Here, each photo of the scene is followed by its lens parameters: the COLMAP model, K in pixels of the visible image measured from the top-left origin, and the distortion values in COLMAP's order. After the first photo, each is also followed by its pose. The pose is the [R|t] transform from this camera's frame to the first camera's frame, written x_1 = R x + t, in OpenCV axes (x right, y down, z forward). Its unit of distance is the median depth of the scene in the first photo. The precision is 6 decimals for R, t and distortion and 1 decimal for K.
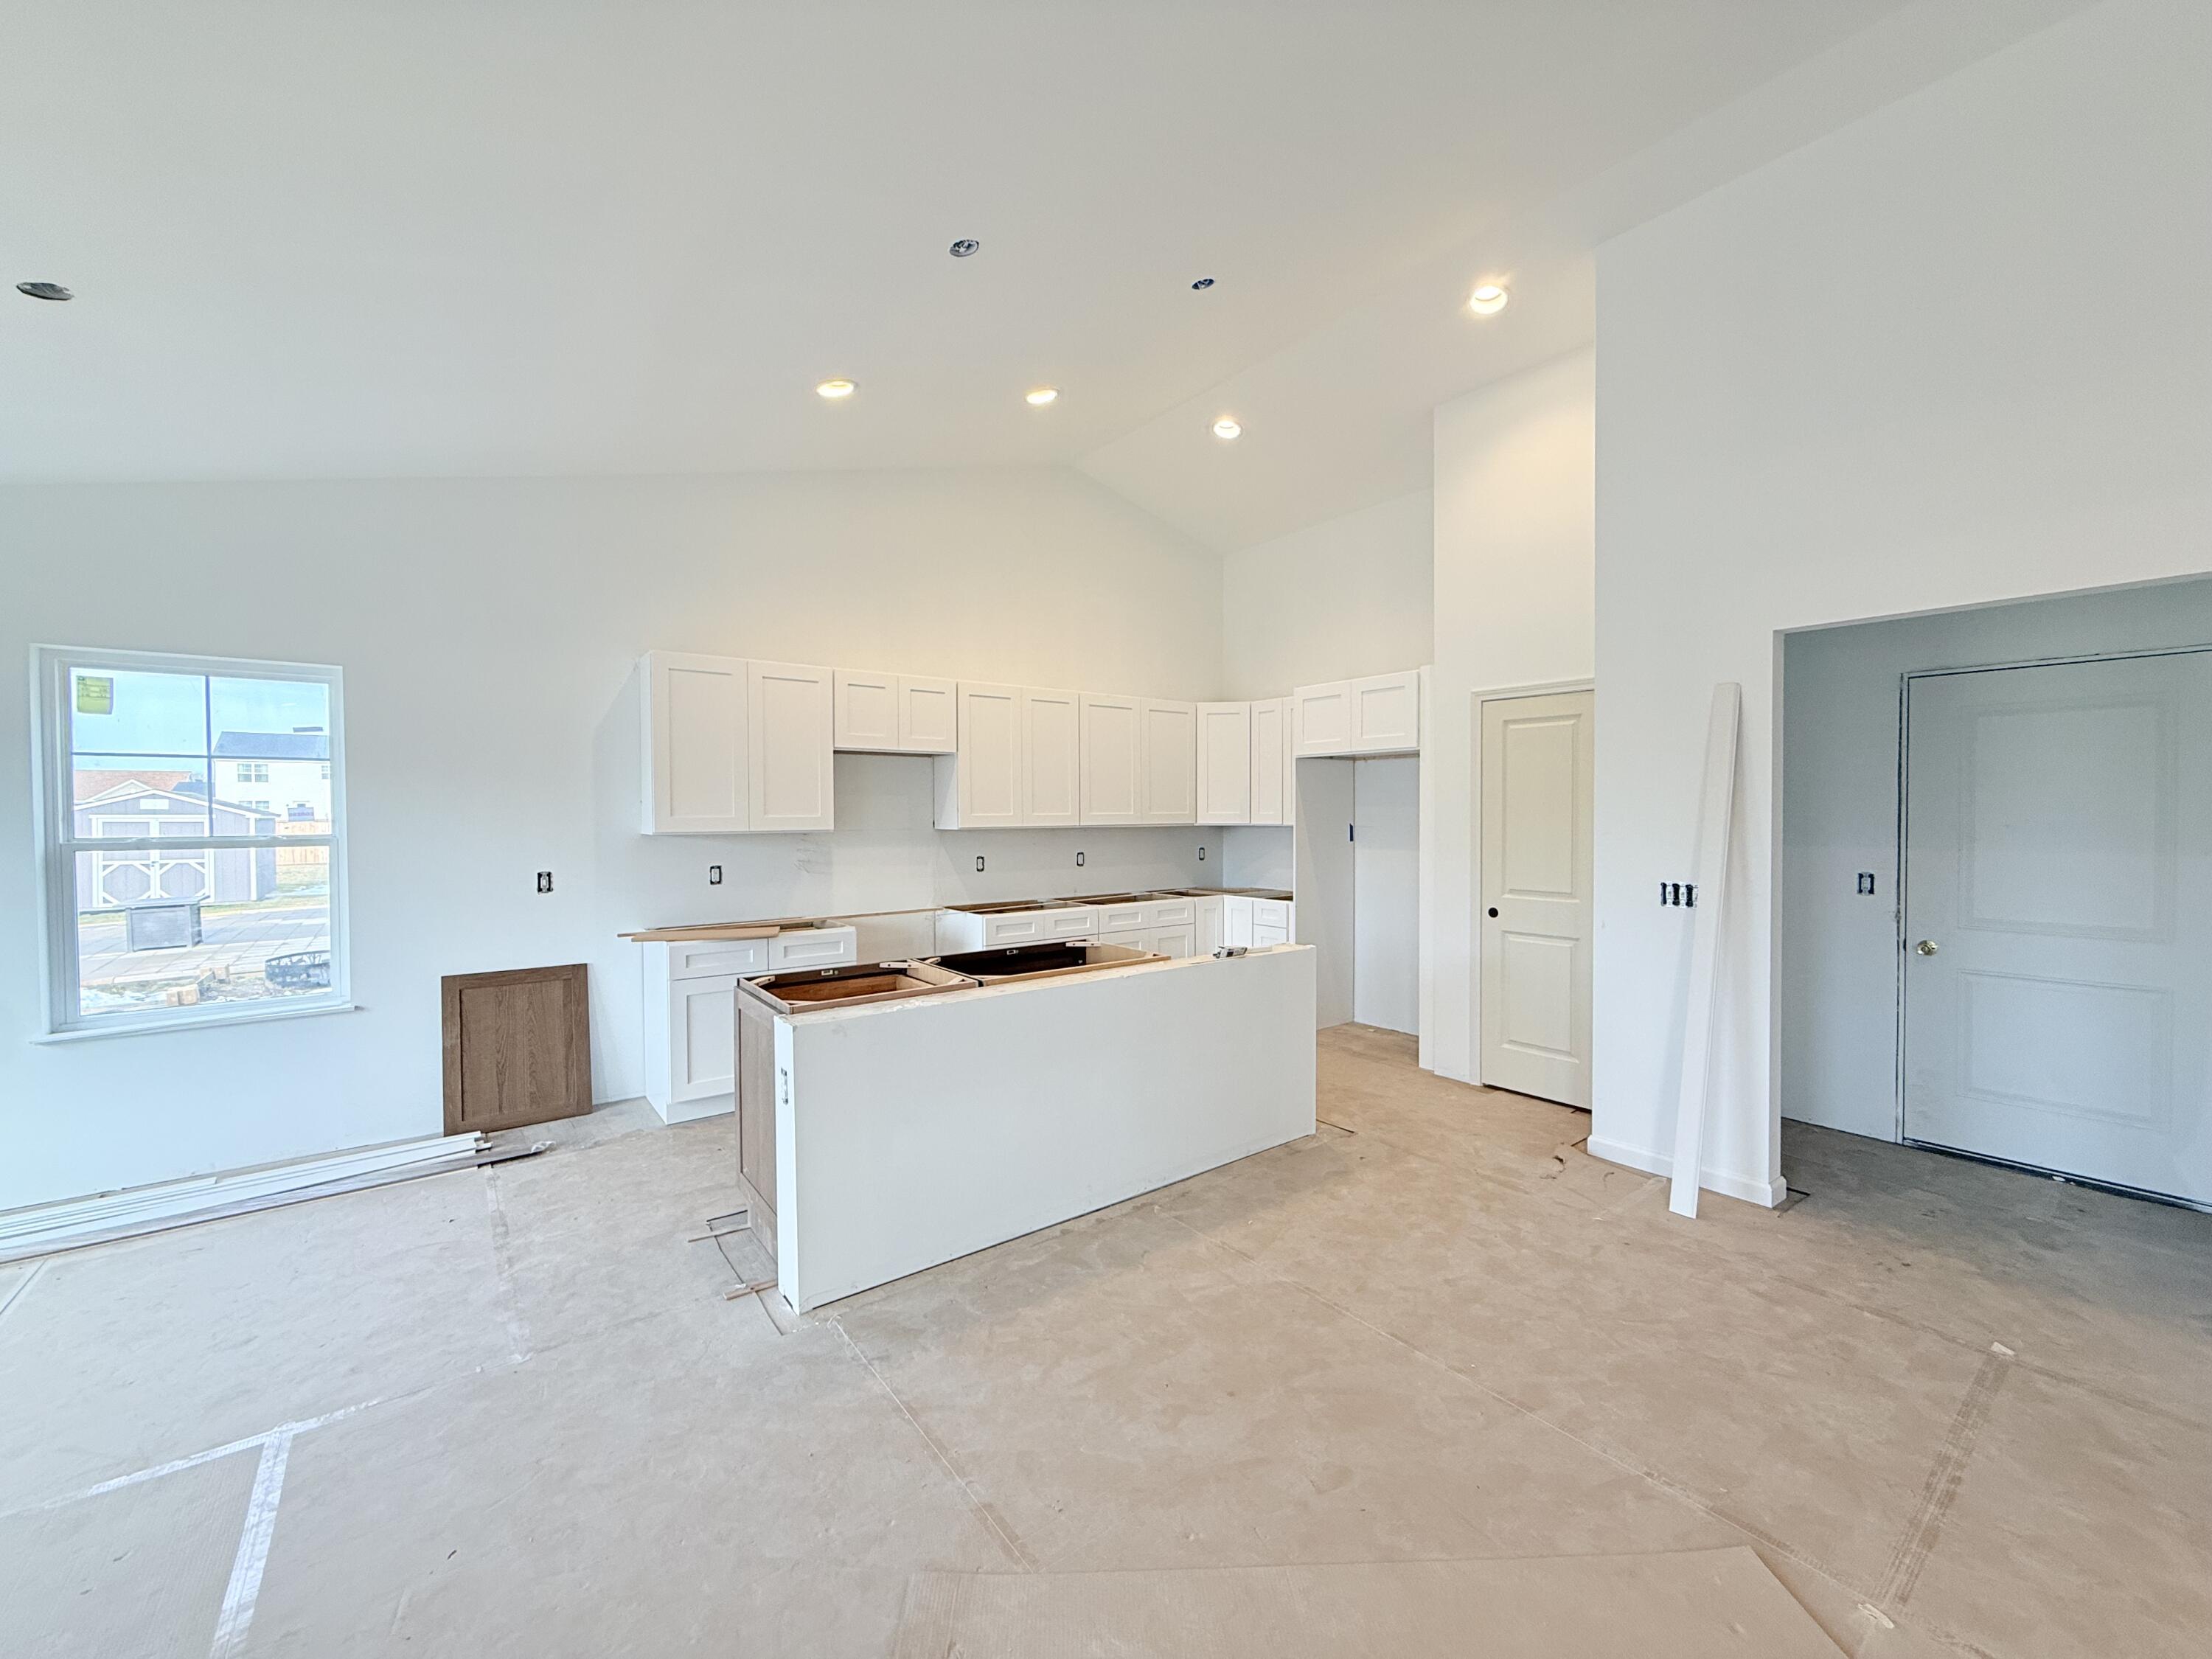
lens RADIAL K [[882.7, 0, 1106.0], [0, 882.7, 829.5], [0, 0, 1]] dist [-0.001009, -0.000198]
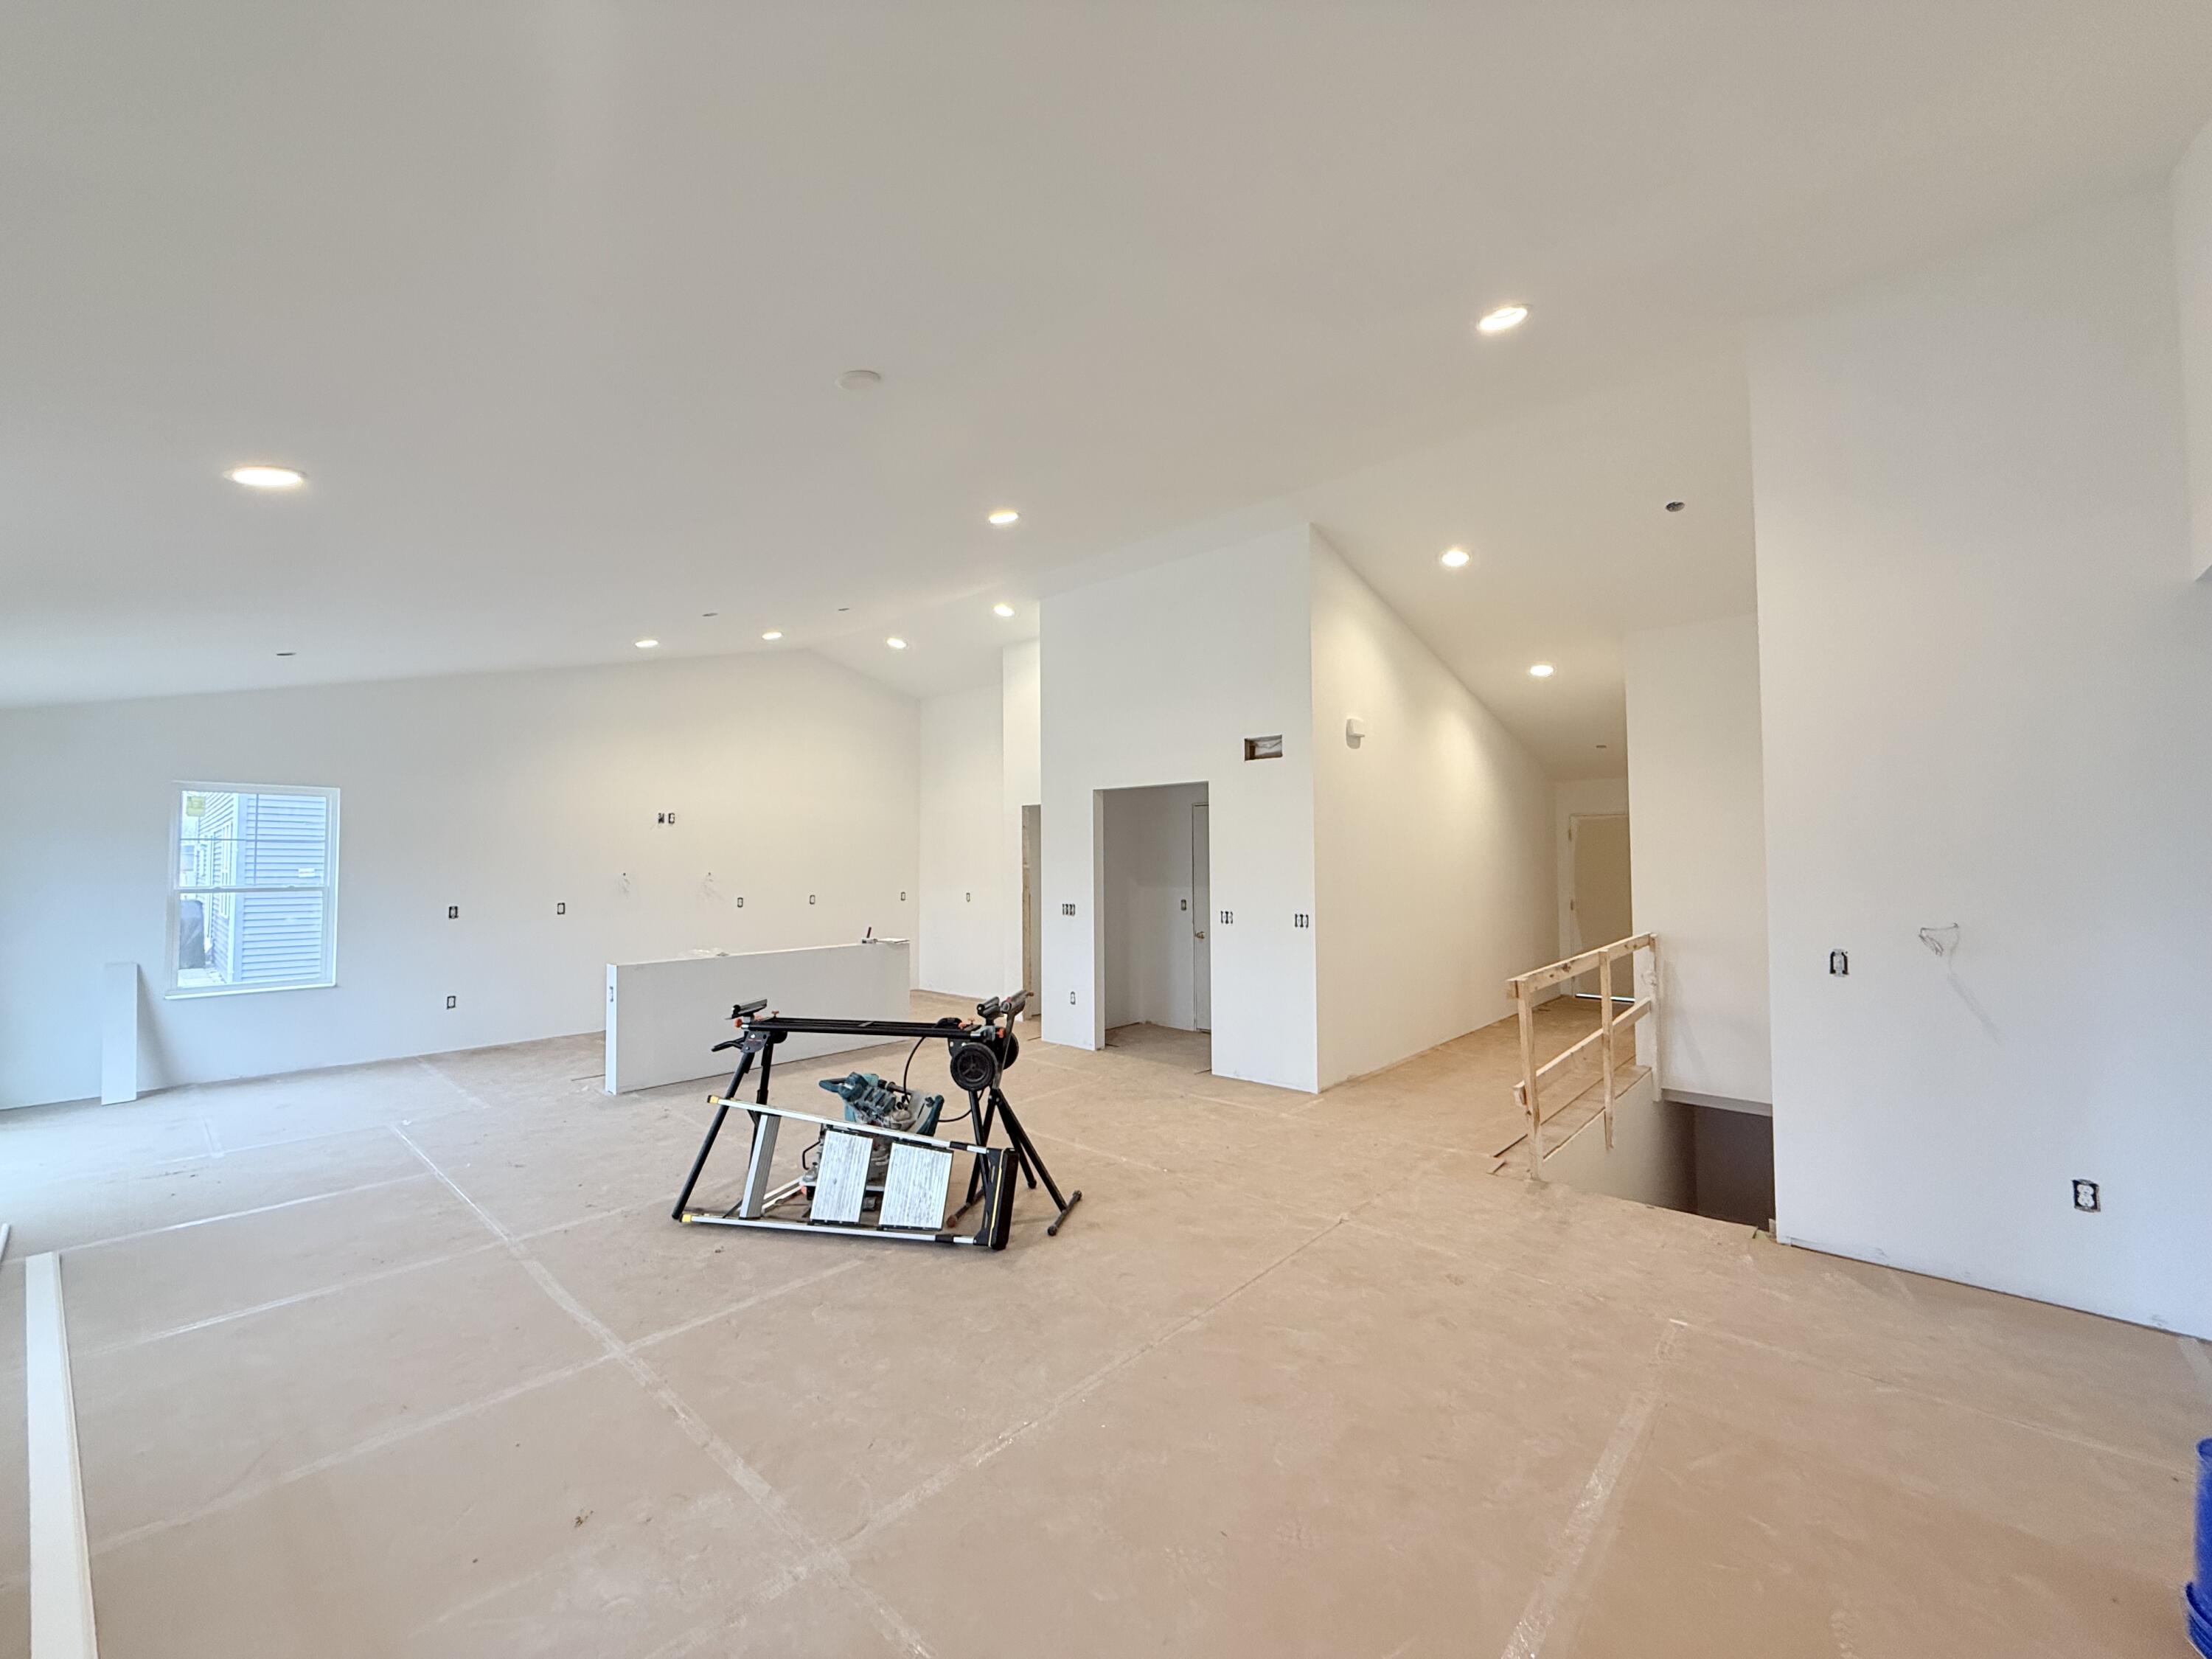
lens RADIAL K [[882.7, 0, 1106.0], [0, 882.7, 829.5], [0, 0, 1]] dist [-0.001009, -0.000198]
pose [[0.983215, 0.006770, 0.182326, 0.211955], [0.004115, 0.998234, -0.059254, 0.005125], [-0.182405, 0.059010, 0.981451, -0.672070]]
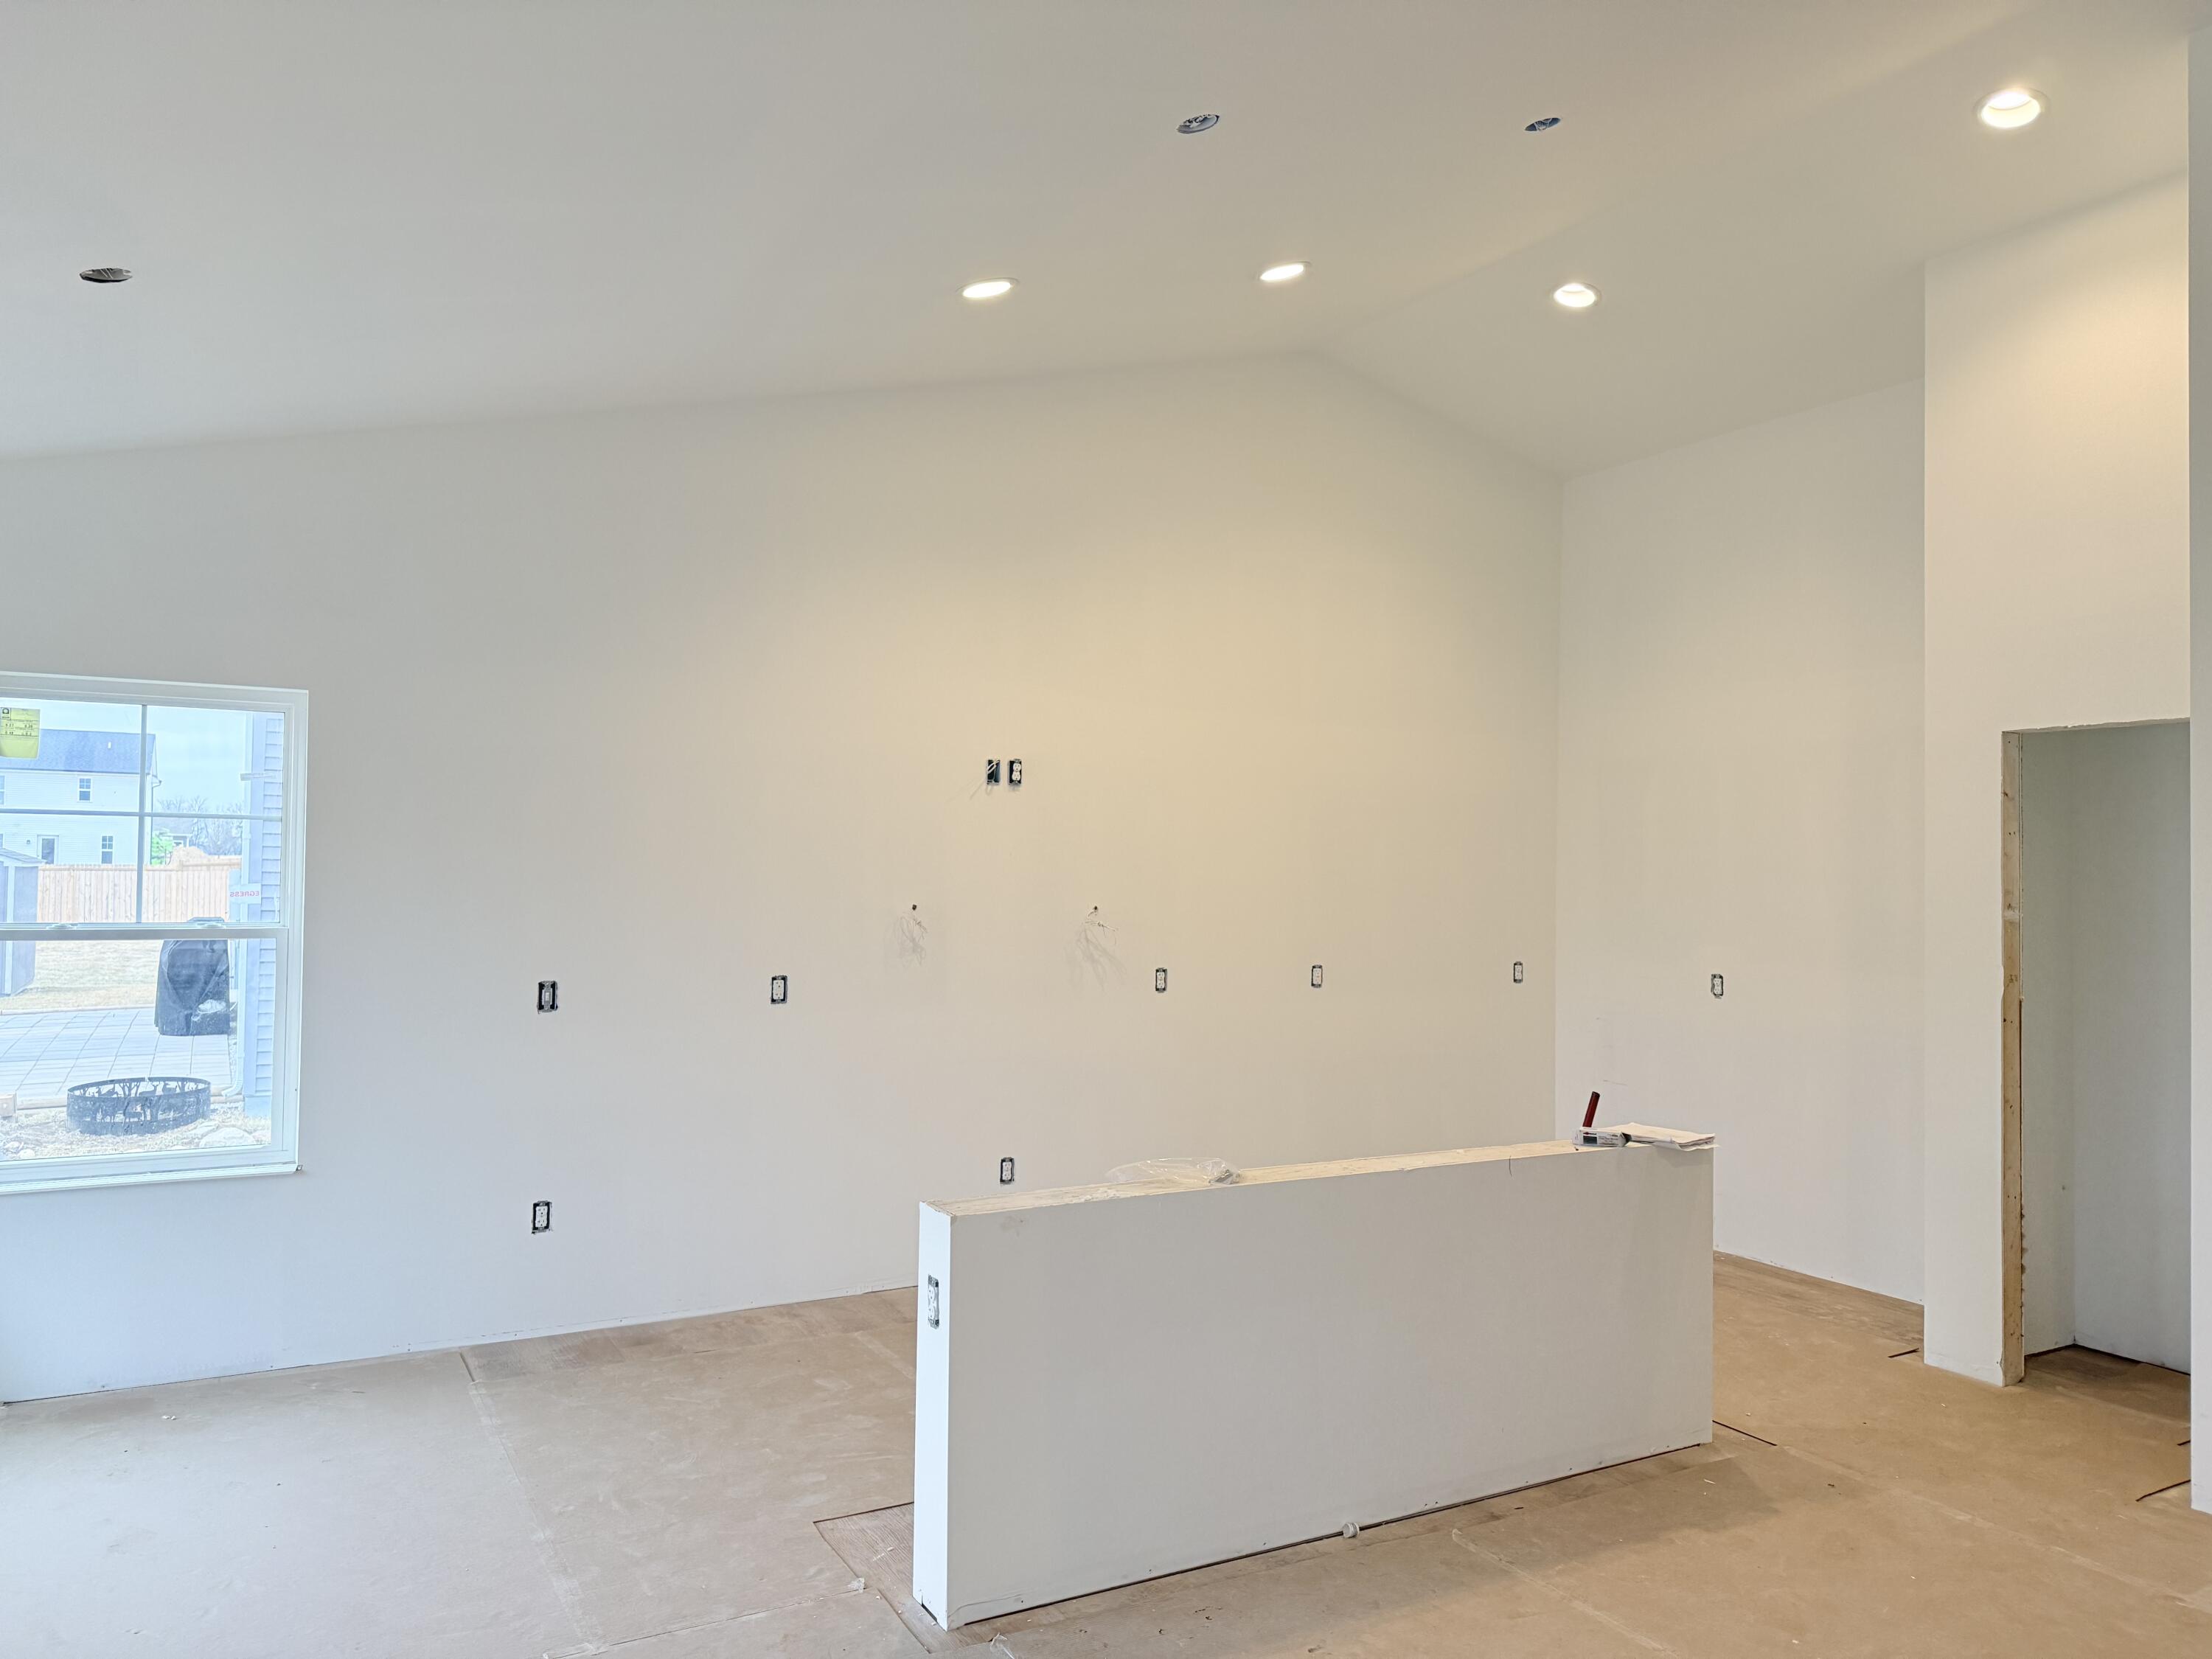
lens RADIAL K [[1557.6, 0, 1115.0], [0, 1557.6, 836.3], [0, 0, 1]] dist [0.158092, -0.292282]
pose [[0.990210, 0.016372, -0.138621, -0.021136], [-0.022223, 0.998921, -0.040769, -0.018502], [0.137804, 0.043450, 0.989506, -0.126916]]
